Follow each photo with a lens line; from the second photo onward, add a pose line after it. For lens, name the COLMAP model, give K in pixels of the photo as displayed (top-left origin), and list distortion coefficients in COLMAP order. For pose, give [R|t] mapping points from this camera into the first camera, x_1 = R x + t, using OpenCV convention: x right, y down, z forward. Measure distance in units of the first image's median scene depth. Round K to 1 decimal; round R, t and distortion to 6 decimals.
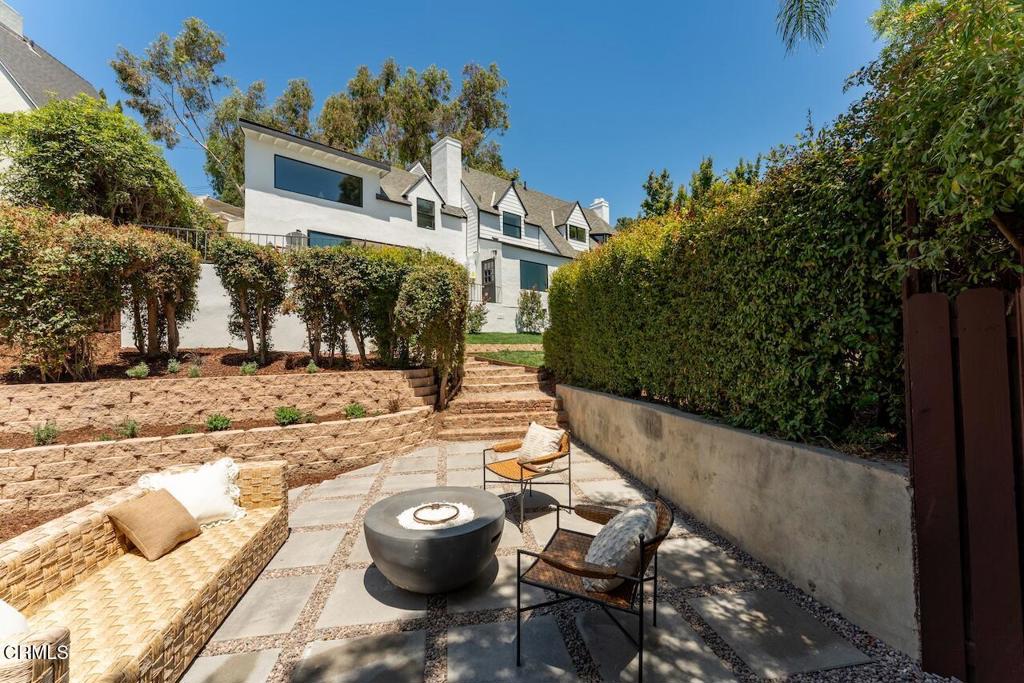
lens RADIAL K [[423.5, 0, 514.6], [0, 423.5, 342.4], [0, 0, 1]] dist [0.001157, 0.000019]
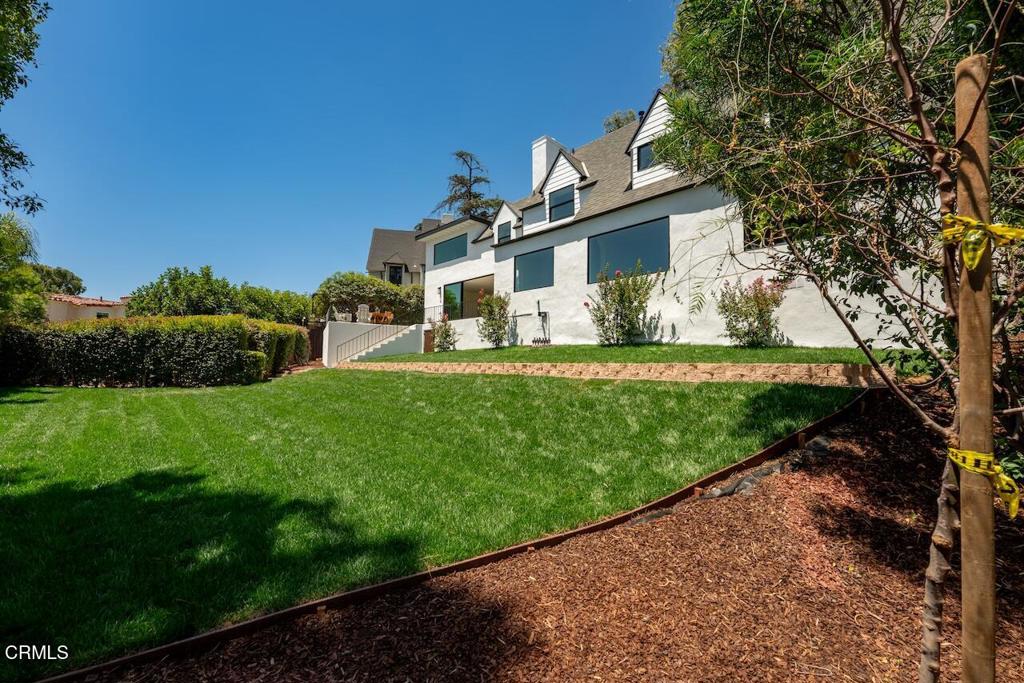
lens RADIAL K [[423.5, 0, 514.1], [0, 423.5, 342.6], [0, 0, 1]] dist [0.001157, 0.000019]
pose [[0.011780, -0.034468, -0.999336, 0.750431], [0.024849, 0.999107, -0.034167, -0.002430], [0.999622, -0.024430, 0.012626, 0.901240]]
